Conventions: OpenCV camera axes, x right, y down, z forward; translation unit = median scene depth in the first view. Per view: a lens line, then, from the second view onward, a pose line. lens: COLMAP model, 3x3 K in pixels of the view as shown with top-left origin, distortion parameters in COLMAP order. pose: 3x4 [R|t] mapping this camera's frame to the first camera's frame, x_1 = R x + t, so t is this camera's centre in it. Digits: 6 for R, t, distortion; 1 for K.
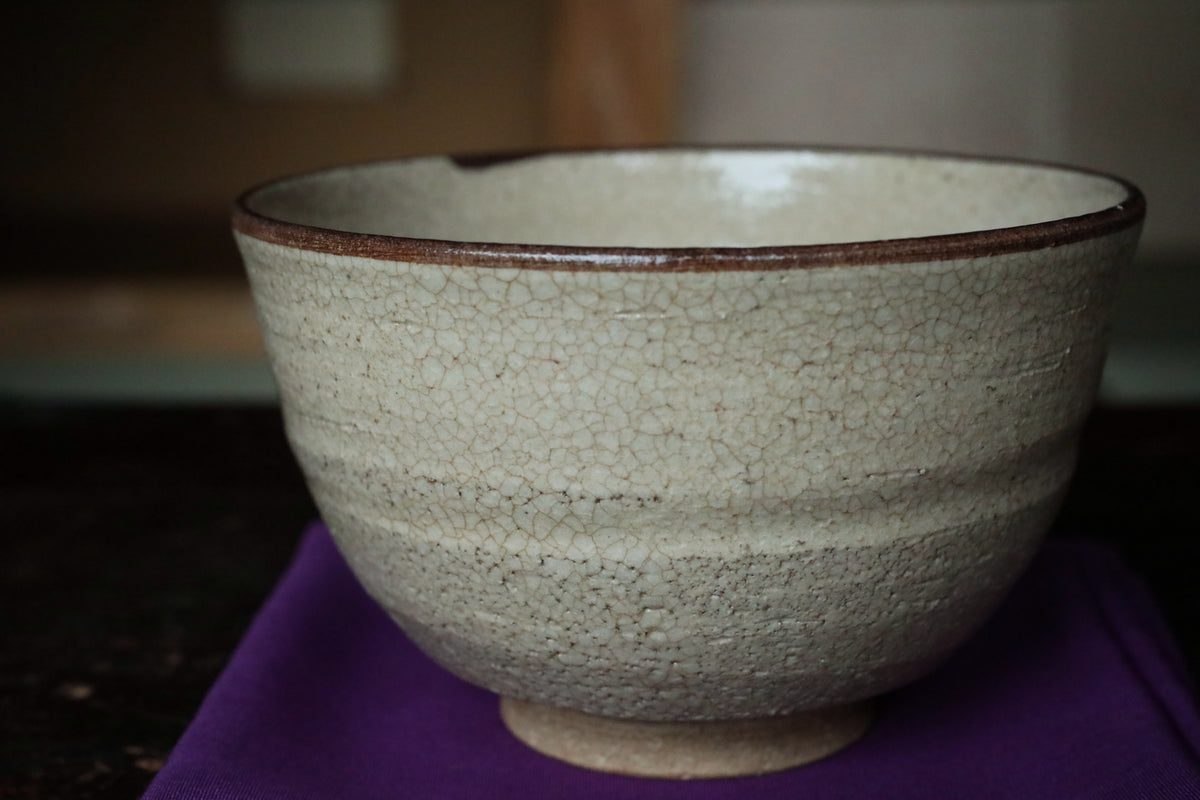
lens RADIAL K [[2025.5, 0, 600.0], [0, 2025.5, 400.0], [0, 0, 1]] dist [-0.015847, 0.129603]
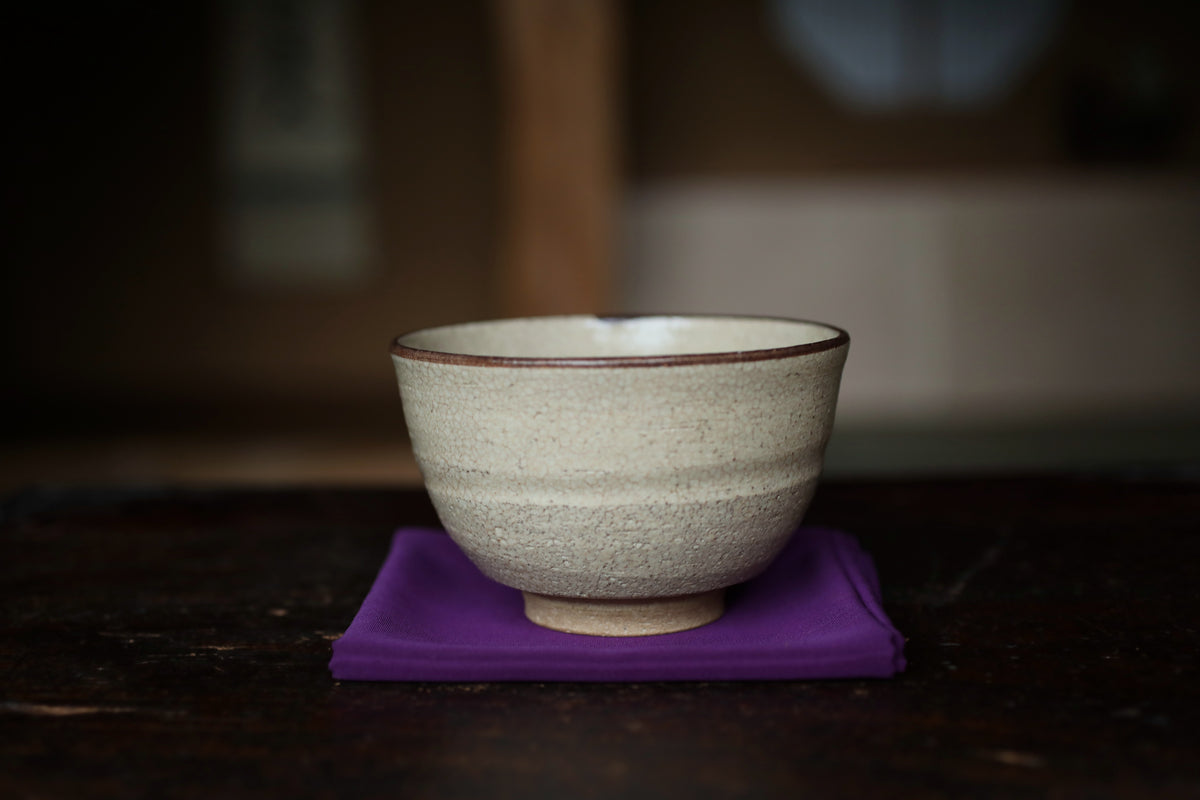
lens RADIAL K [[1842.6, 0, 600.0], [0, 1842.6, 400.0], [0, 0, 1]] dist [-0.026936, 0.089244]
pose [[0.853372, 0.061766, -0.517630, 1.146815], [-0.103426, 0.993278, -0.051986, 0.061868], [0.510939, 0.097900, 0.854024, -0.626040]]
